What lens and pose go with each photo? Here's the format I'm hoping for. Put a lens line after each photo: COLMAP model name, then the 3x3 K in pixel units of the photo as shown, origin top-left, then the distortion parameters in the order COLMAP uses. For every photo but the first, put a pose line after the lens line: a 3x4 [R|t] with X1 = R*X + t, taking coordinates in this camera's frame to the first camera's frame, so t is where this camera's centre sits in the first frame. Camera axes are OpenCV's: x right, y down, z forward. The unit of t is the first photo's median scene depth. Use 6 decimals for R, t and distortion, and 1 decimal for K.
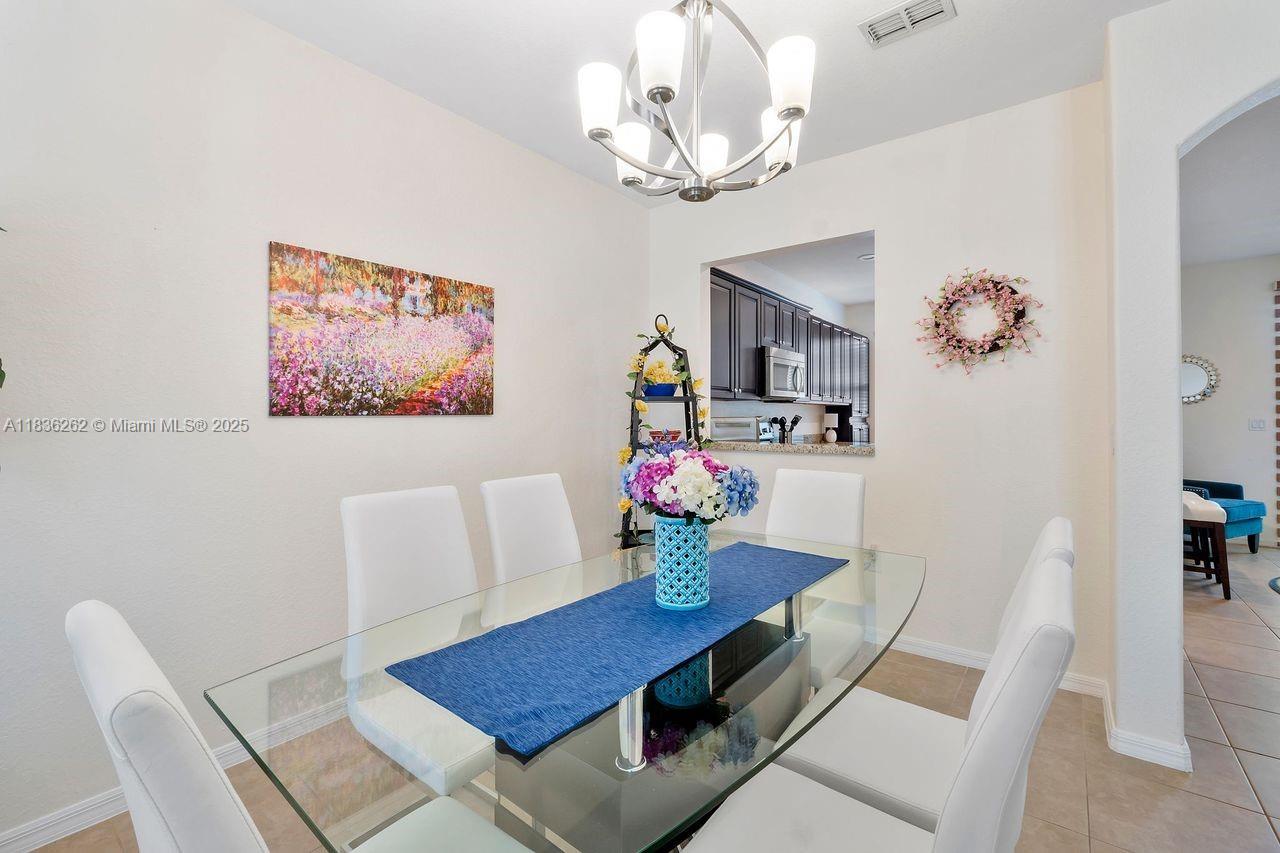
lens RADIAL K [[547.2, 0, 644.3], [0, 547.2, 409.3], [0, 0, 1]] dist [0.000495, 0.000031]
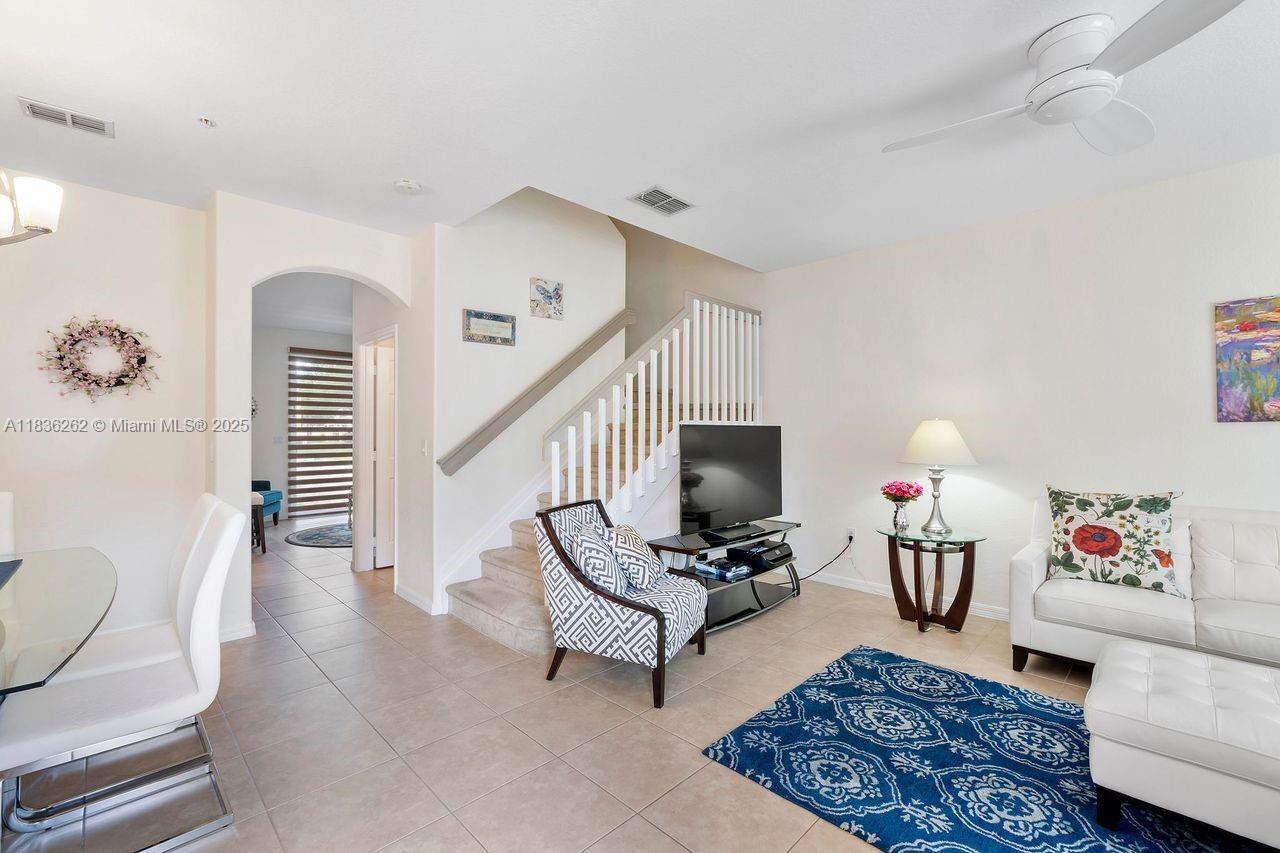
lens RADIAL K [[543.7, 0, 641.6], [0, 543.7, 436.0], [0, 0, 1]] dist [-0.007841, 0.000256]
pose [[0.127577, -0.006377, 0.991808, -0.514298], [-0.009155, 0.999929, 0.007607, -0.015060], [-0.991786, -0.010050, 0.127510, -0.408329]]
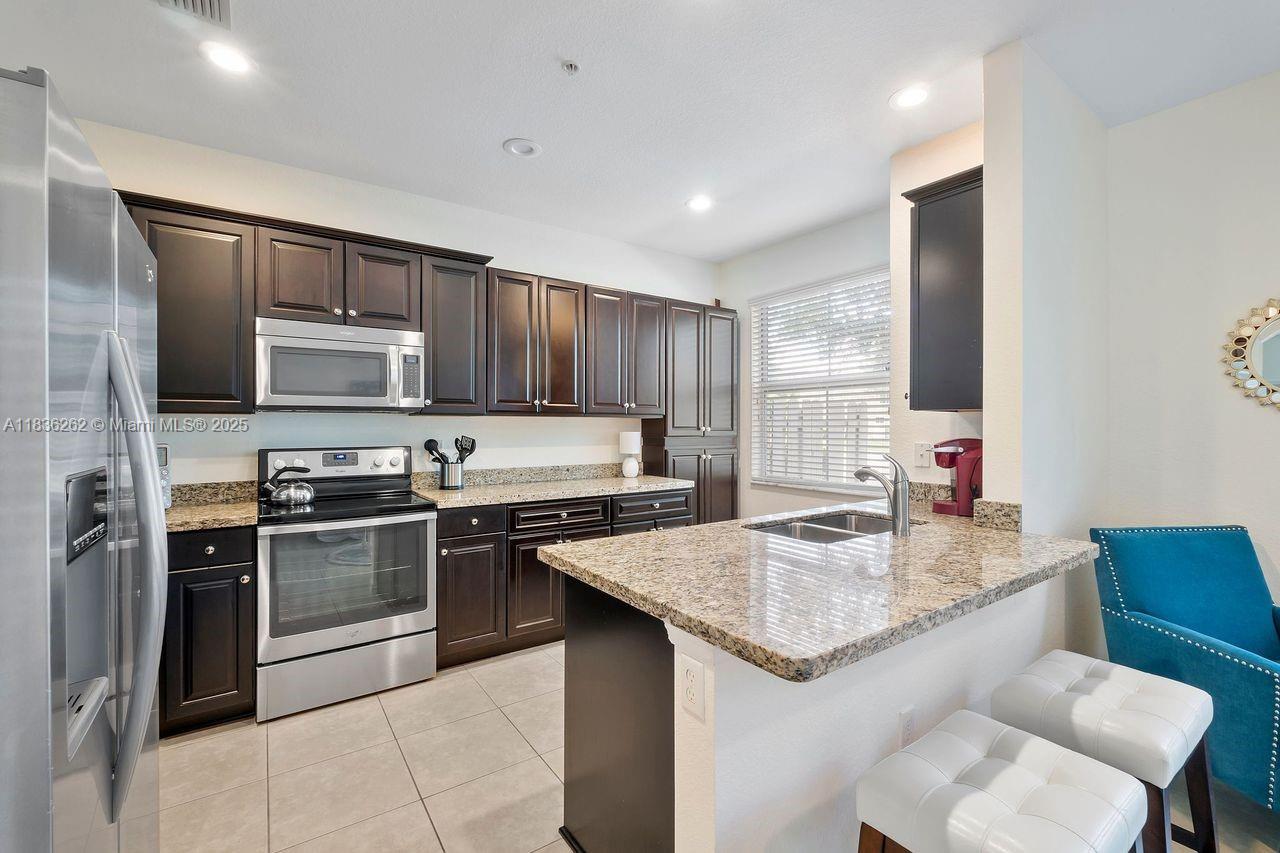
lens RADIAL K [[540.6, 0, 638.9], [0, 540.6, 424.7], [0, 0, 1]] dist [-0.006211, -0.000319]
pose [[0.955455, 0.001527, -0.295134, 1.360006], [0.001896, 0.999934, 0.011312, -0.016896], [0.295132, -0.011367, 0.955389, 1.055427]]
